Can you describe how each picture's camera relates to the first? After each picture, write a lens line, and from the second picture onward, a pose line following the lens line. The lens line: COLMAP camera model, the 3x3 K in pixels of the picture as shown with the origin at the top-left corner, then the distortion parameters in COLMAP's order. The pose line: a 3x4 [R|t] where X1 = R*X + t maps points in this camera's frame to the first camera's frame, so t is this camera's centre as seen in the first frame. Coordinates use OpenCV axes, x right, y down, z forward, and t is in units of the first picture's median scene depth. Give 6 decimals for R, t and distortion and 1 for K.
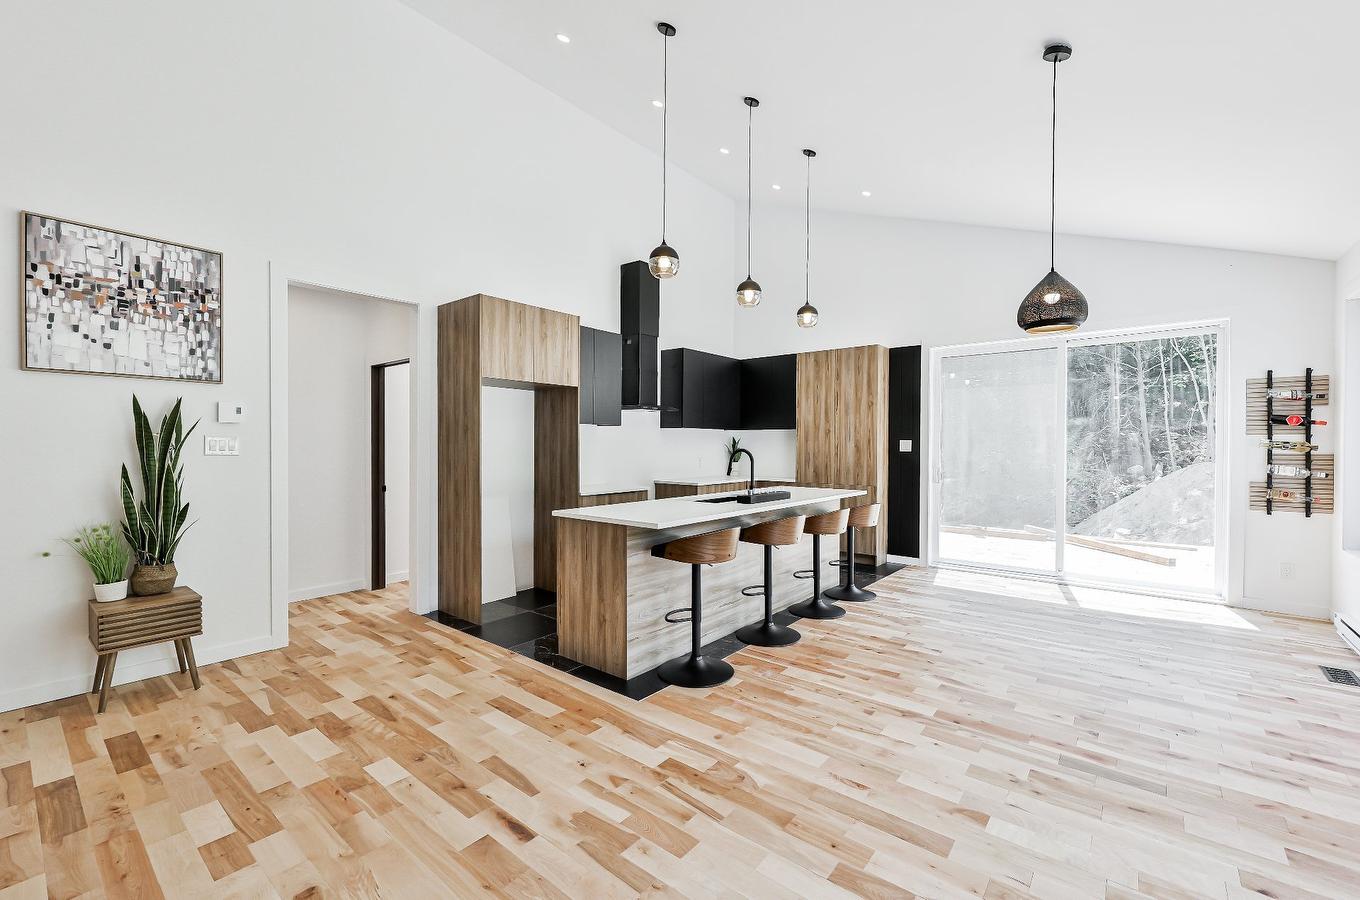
lens RADIAL K [[563.4, 0, 691.6], [0, 563.4, 451.8], [0, 0, 1]] dist [0.002229, 0.000202]
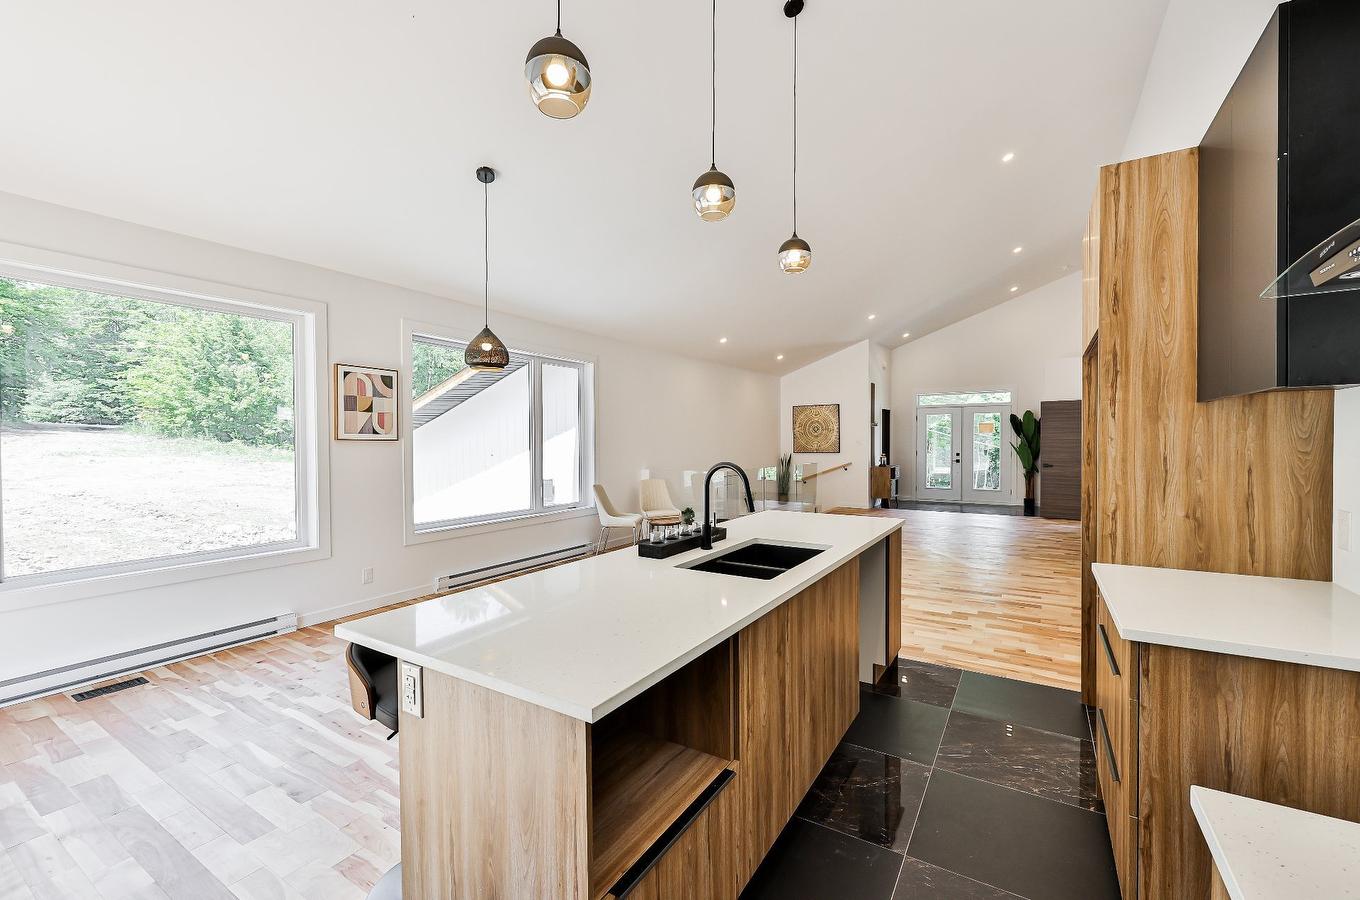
lens RADIAL K [[563.4, 0, 691.6], [0, 563.4, 451.8], [0, 0, 1]] dist [0.002229, 0.000202]
pose [[-0.991610, 0.005992, -0.129130, 0.271998], [0.002090, 0.999538, 0.030328, -0.045939], [0.129252, 0.029804, -0.991164, 2.127284]]
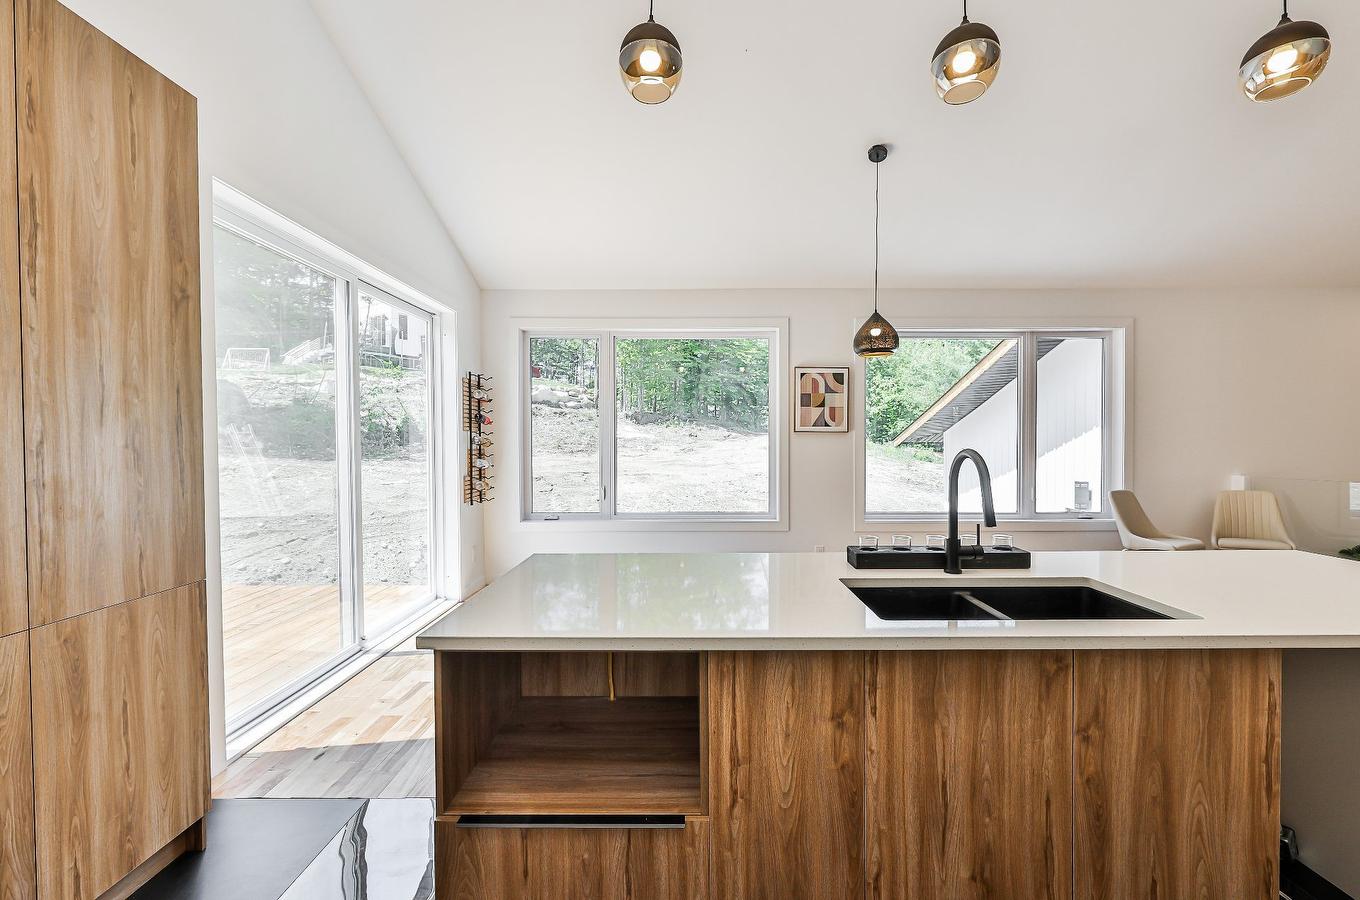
lens RADIAL K [[558.3, 0, 686.0], [0, 558.3, 448.8], [0, 0, 1]] dist [0.000332, 0.000116]
pose [[-0.622900, -0.007524, 0.782265, -0.111886], [0.011046, 0.999769, 0.018412, -0.019171], [-0.782223, 0.020110, -0.622673, 1.896528]]
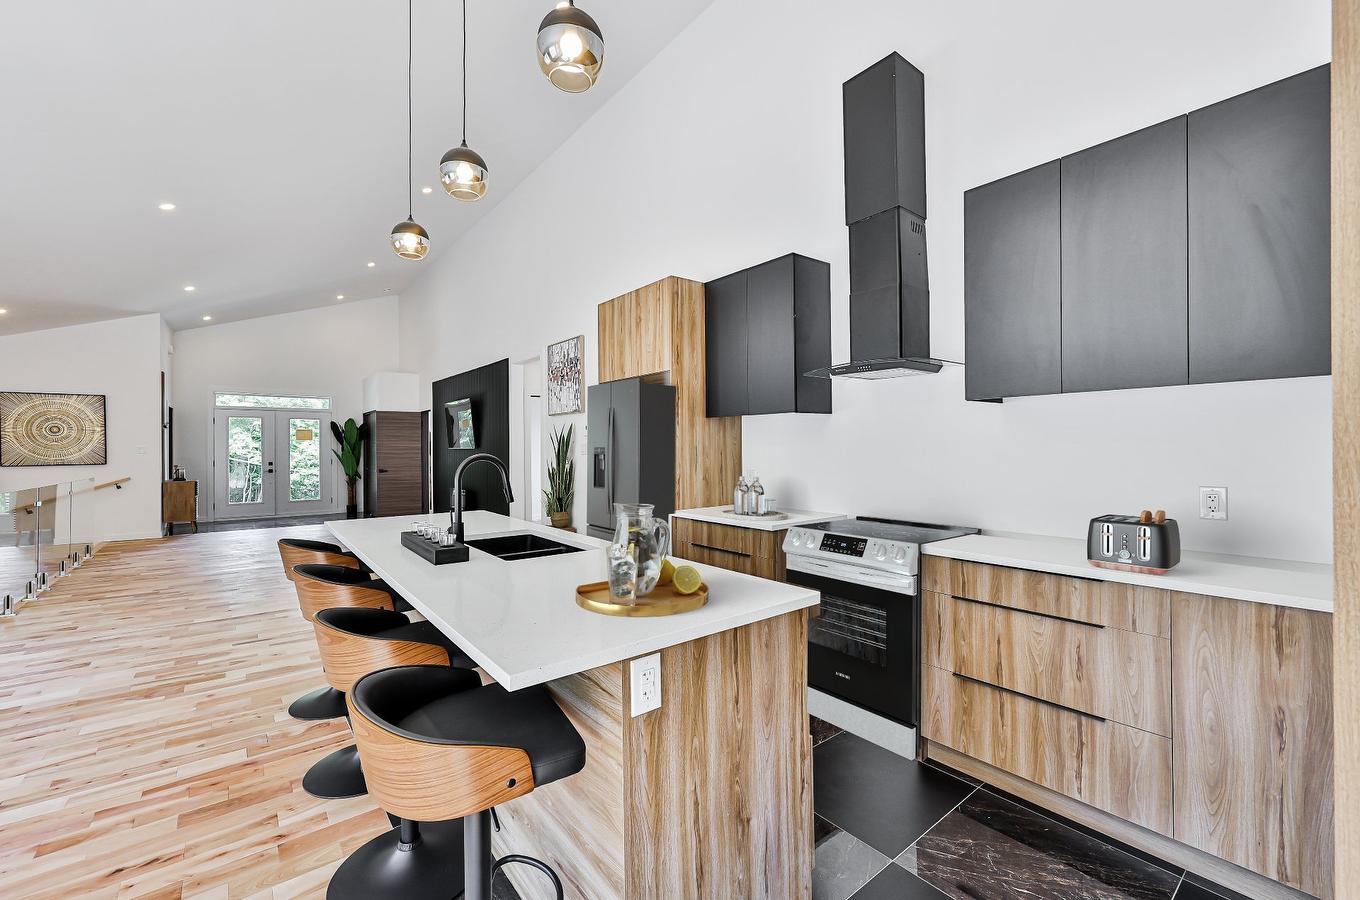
lens RADIAL K [[564.6, 0, 690.5], [0, 564.6, 447.2], [0, 0, 1]] dist [-0.000768, 0.000470]
pose [[-0.211025, -0.001264, -0.977480, 0.800508], [-0.004786, 0.999989, -0.000260, -0.018842], [0.977469, 0.004624, -0.211028, 1.796155]]
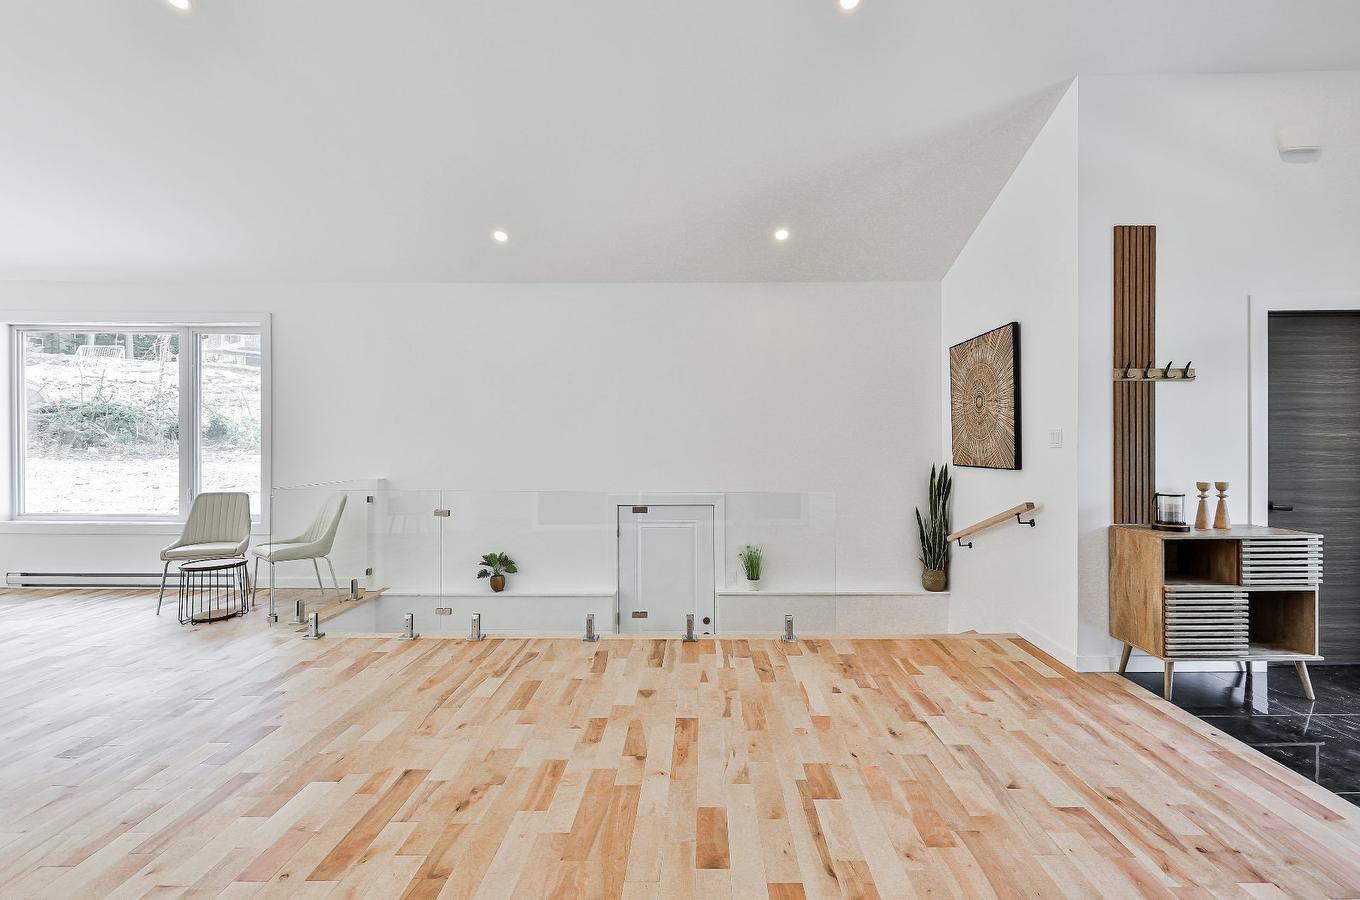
lens RADIAL K [[574.3, 0, 707.8], [0, 574.3, 440.1], [0, 0, 1]] dist [-0.000653, 0.000413]
pose [[-0.628342, 0.002316, 0.777934, -1.647682], [0.004532, 0.999989, 0.000683, 0.006509], [-0.777924, 0.003955, -0.628346, -0.053359]]
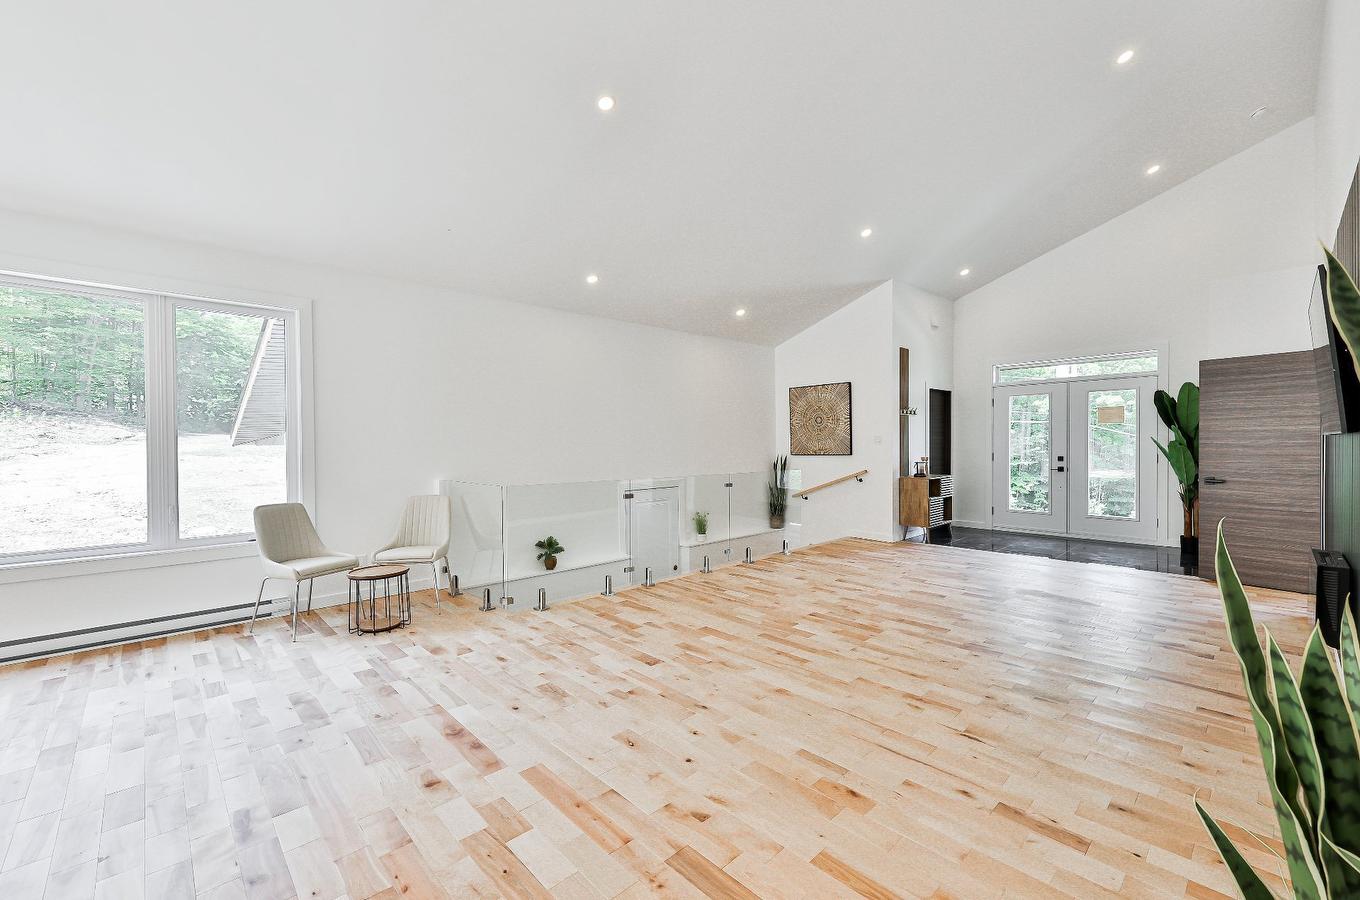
lens RADIAL K [[558.3, 0, 686.0], [0, 558.3, 448.8], [0, 0, 1]] dist [0.000332, 0.000116]
pose [[-0.990934, 0.004156, 0.134286, -0.746983], [0.006769, 0.999796, 0.019004, -0.005401], [-0.134180, 0.019741, -0.990760, 1.136962]]
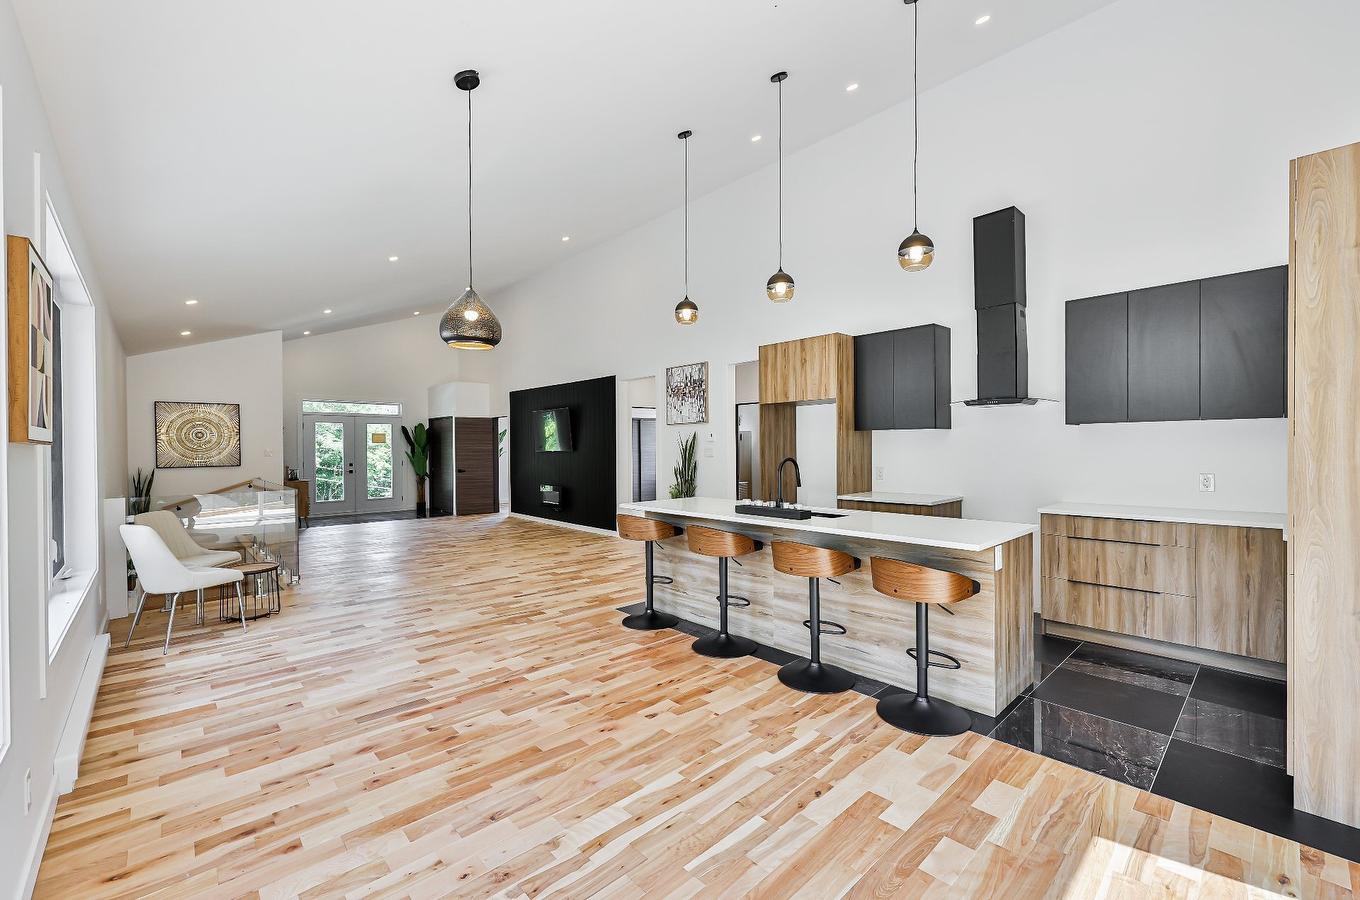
lens RADIAL K [[563.4, 0, 691.6], [0, 563.4, 451.8], [0, 0, 1]] dist [0.002229, 0.000202]
pose [[-0.134611, 0.006144, -0.990879, 1.378065], [-0.003453, 0.999972, 0.006669, -0.027243], [0.990893, 0.004319, -0.134586, 1.320412]]
